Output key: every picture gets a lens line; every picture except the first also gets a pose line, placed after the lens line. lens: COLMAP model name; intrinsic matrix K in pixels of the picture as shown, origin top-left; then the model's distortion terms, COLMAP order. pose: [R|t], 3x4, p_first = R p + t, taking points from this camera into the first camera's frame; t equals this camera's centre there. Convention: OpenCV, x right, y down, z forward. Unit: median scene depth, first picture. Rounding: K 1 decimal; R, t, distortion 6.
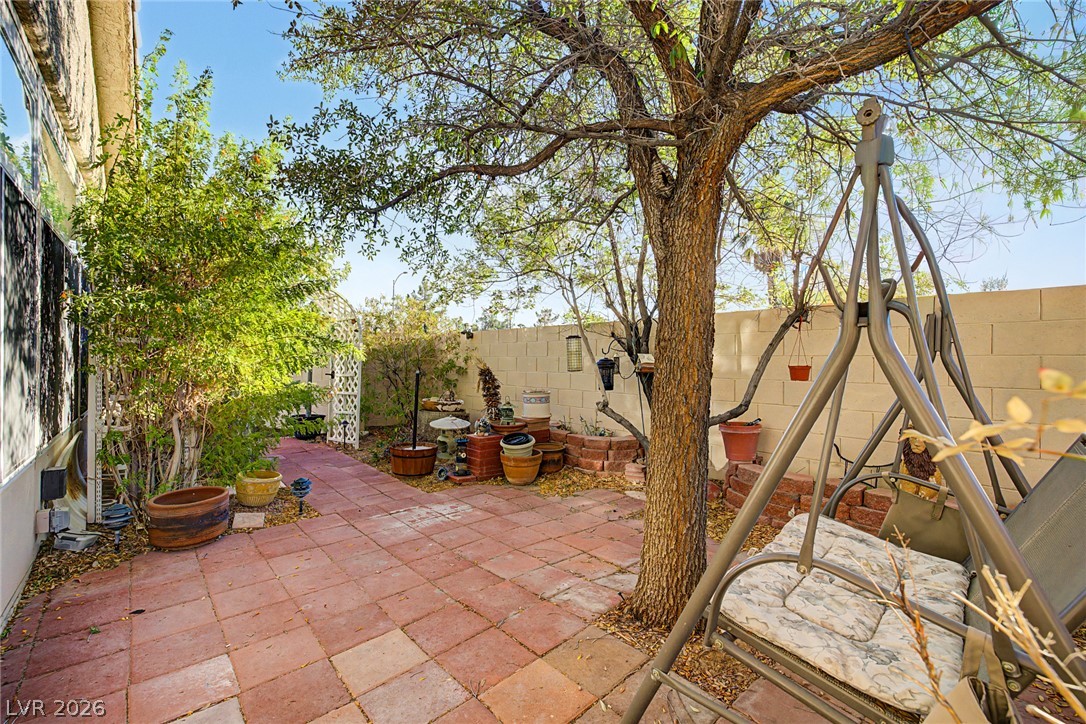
lens RADIAL K [[468.8, 0, 541.1], [0, 468.8, 363.9], [0, 0, 1]] dist [-0.000225, 0.000003]
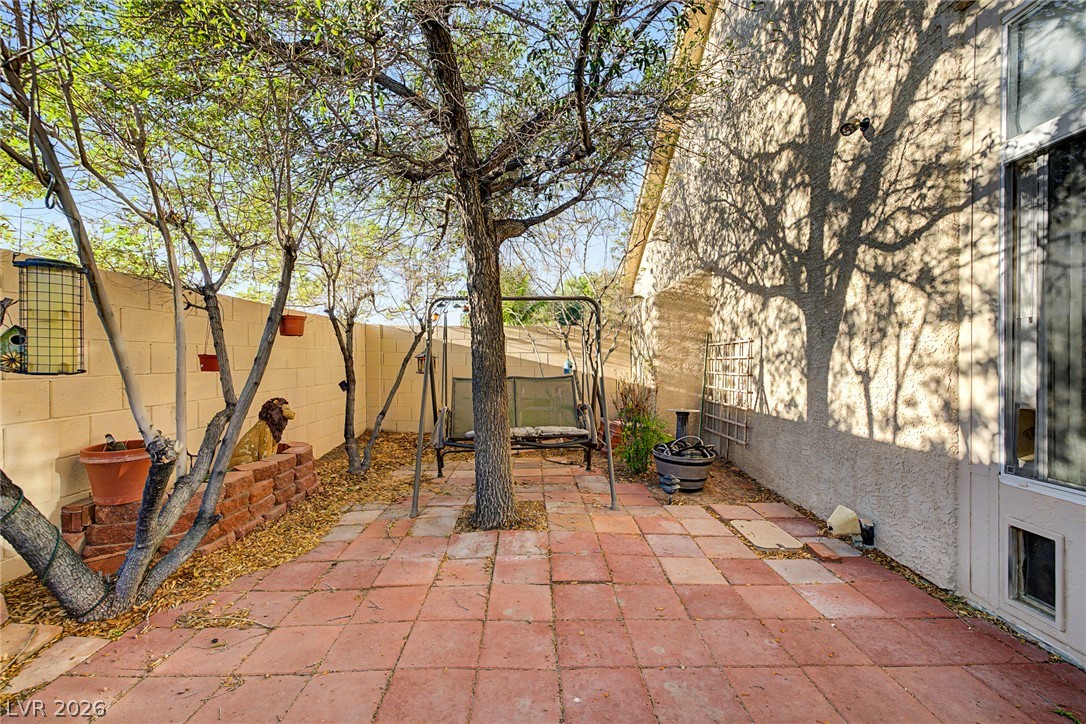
lens RADIAL K [[468.8, 0, 541.0], [0, 468.8, 364.2], [0, 0, 1]] dist [-0.000225, 0.000003]
pose [[-0.774602, 0.007363, 0.632406, -0.601509], [0.004799, 0.999972, -0.005764, 0.023398], [-0.632431, -0.001430, -0.774616, 1.604883]]
